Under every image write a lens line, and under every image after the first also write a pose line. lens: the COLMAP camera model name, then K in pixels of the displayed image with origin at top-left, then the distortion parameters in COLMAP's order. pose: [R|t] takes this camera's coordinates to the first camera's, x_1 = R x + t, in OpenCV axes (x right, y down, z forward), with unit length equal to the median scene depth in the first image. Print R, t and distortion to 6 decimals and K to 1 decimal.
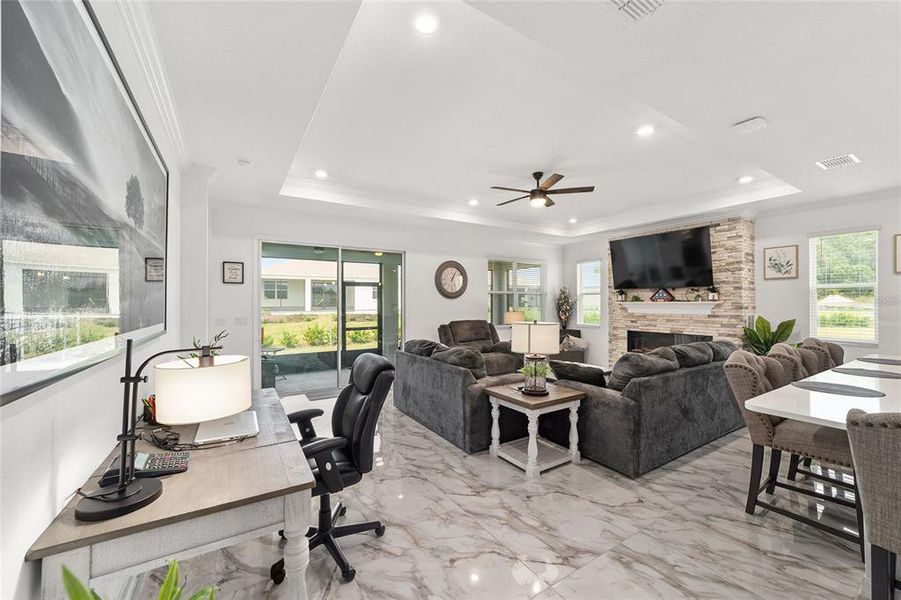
lens RADIAL K [[347.1, 0, 449.7], [0, 347.1, 302.7], [0, 0, 1]] dist [-0.012670, 0.006724]
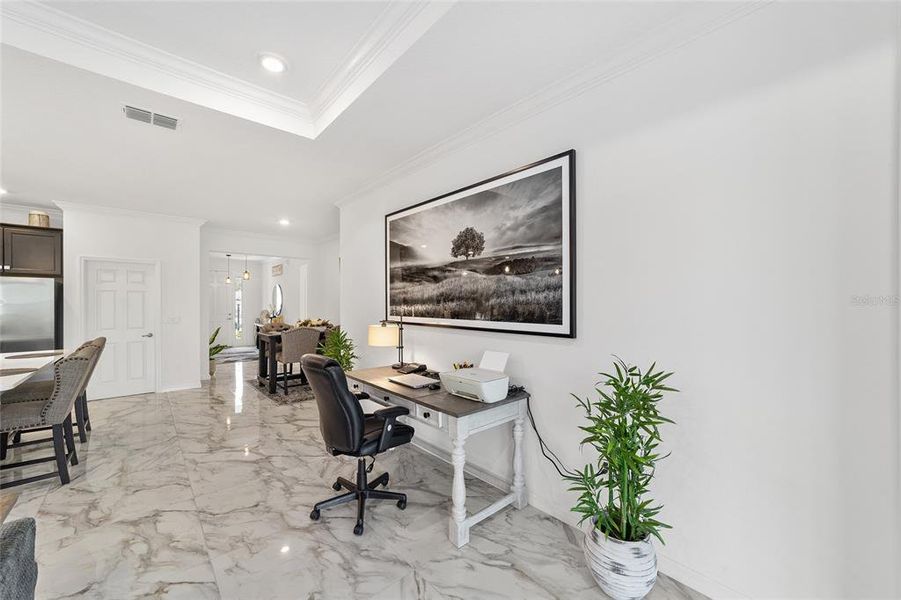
lens RADIAL K [[347.1, 0, 445.3], [0, 347.1, 302.8], [0, 0, 1]] dist [-0.012670, 0.006724]
pose [[-0.988511, 0.003983, -0.151095, -0.170502], [0.004071, 0.999992, -0.000279, -0.000198], [0.151092, -0.000891, -0.988519, 0.816976]]
